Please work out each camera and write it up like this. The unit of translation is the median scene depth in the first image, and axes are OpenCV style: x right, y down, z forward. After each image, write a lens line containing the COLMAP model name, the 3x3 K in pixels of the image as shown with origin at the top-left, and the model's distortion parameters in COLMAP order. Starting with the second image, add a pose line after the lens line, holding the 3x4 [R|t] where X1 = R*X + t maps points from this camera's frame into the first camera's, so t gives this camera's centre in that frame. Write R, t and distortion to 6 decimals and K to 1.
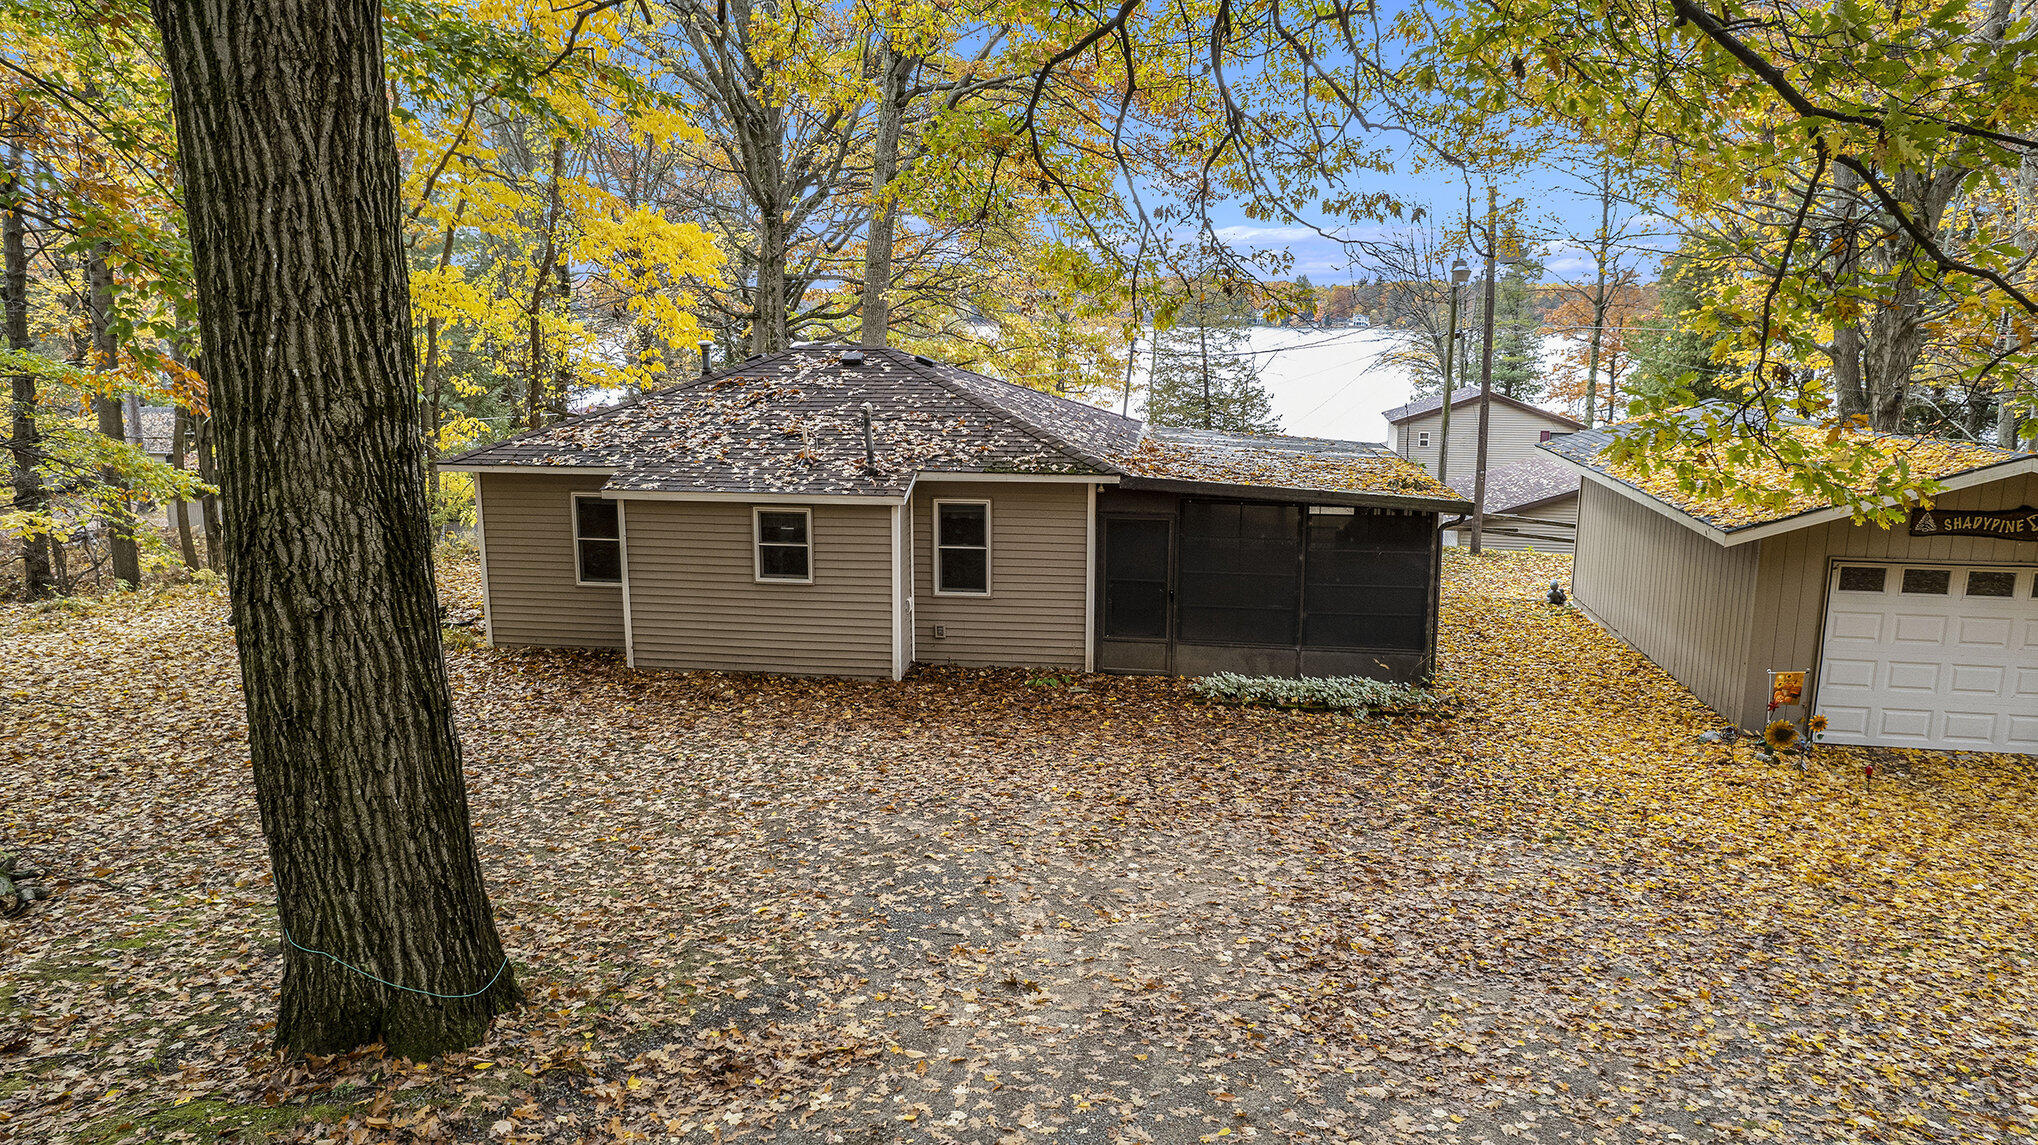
lens RADIAL K [[1299.8, 0, 1022.1], [0, 1299.8, 571.5], [0, 0, 1]] dist [-0.028849, -0.000482]
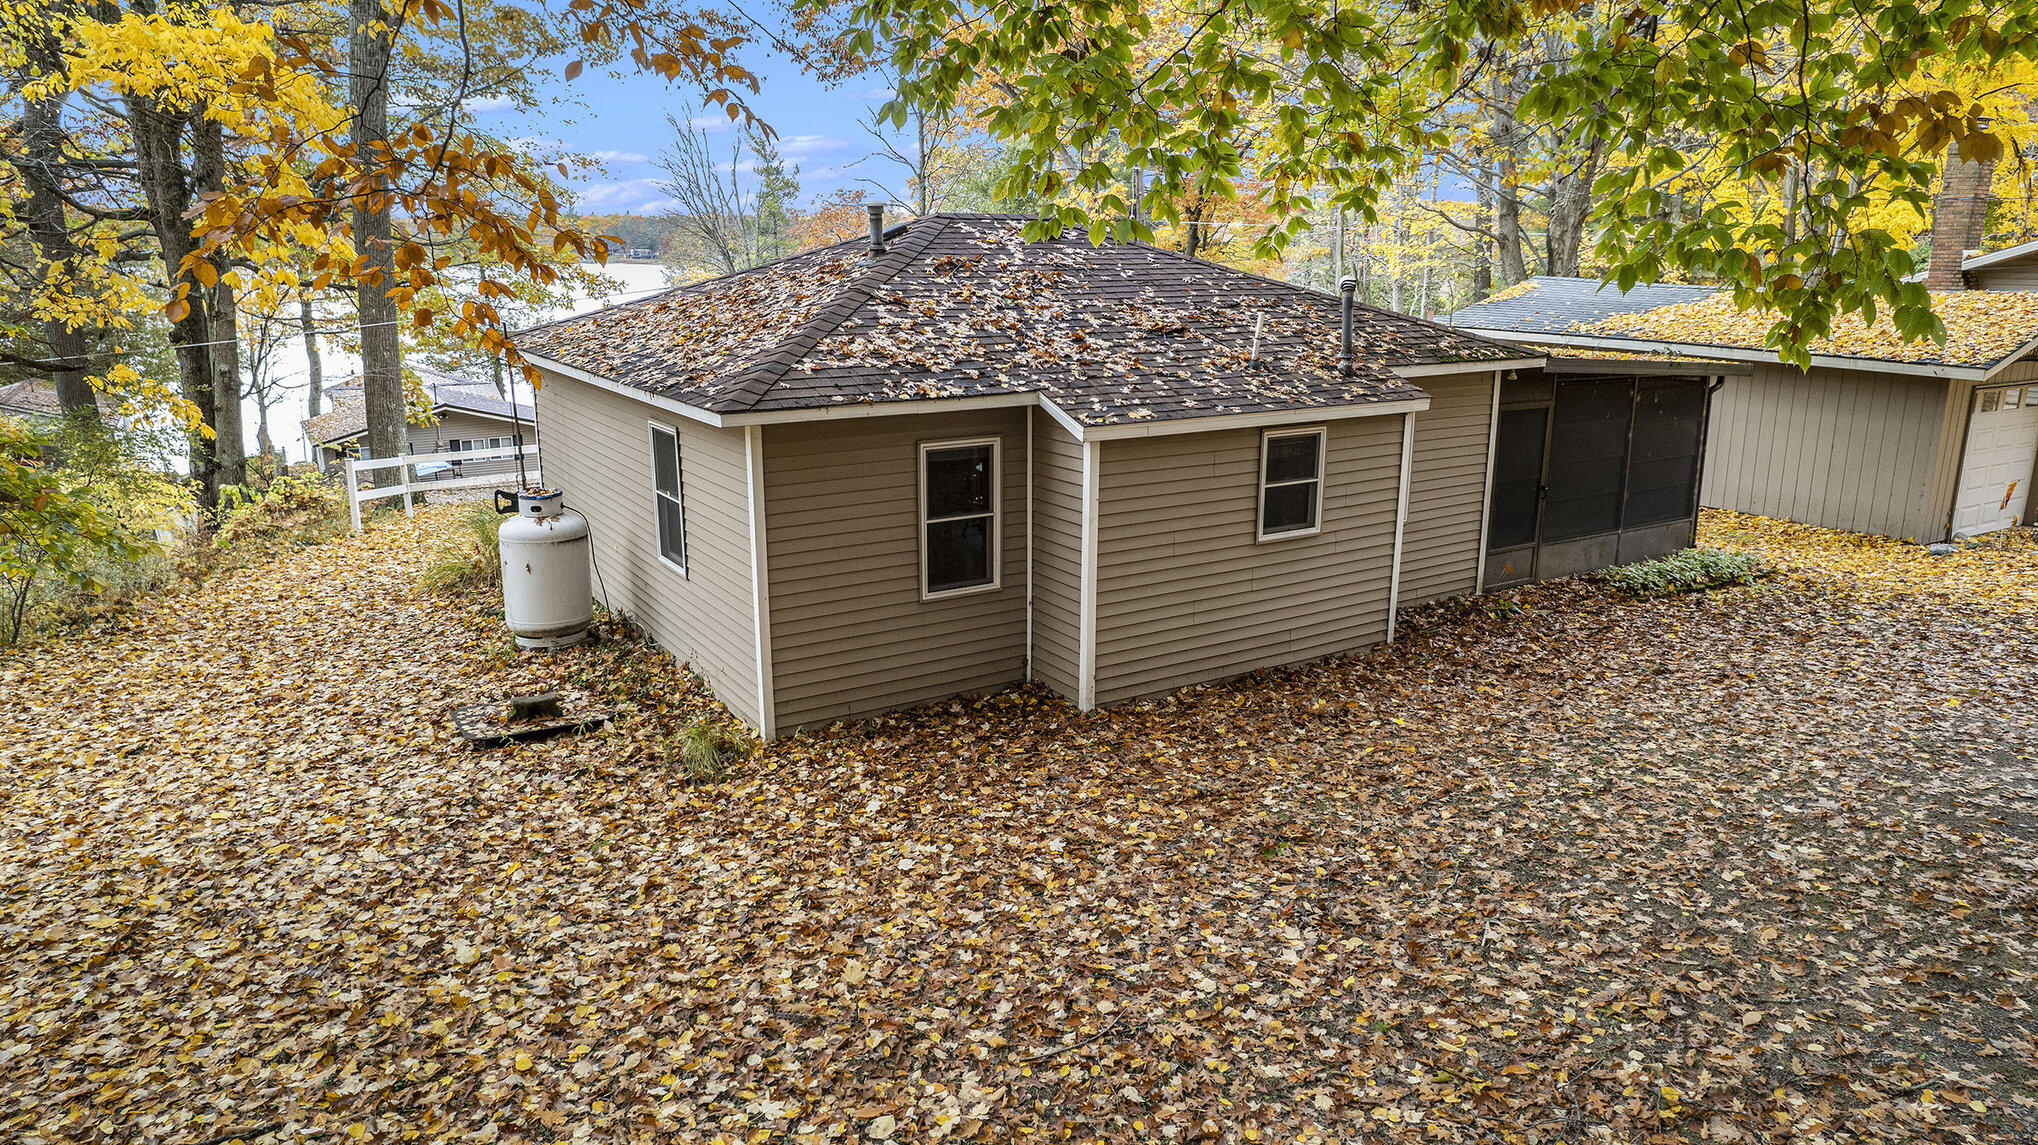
lens RADIAL K [[1299.8, 0, 1018.8], [0, 1299.8, 571.9], [0, 0, 1]] dist [-0.028849, -0.000482]
pose [[0.770659, -0.157249, 0.617542, -0.727905], [0.128363, 0.987519, 0.091269, -0.055481], [-0.624186, 0.008932, 0.781225, 0.544700]]
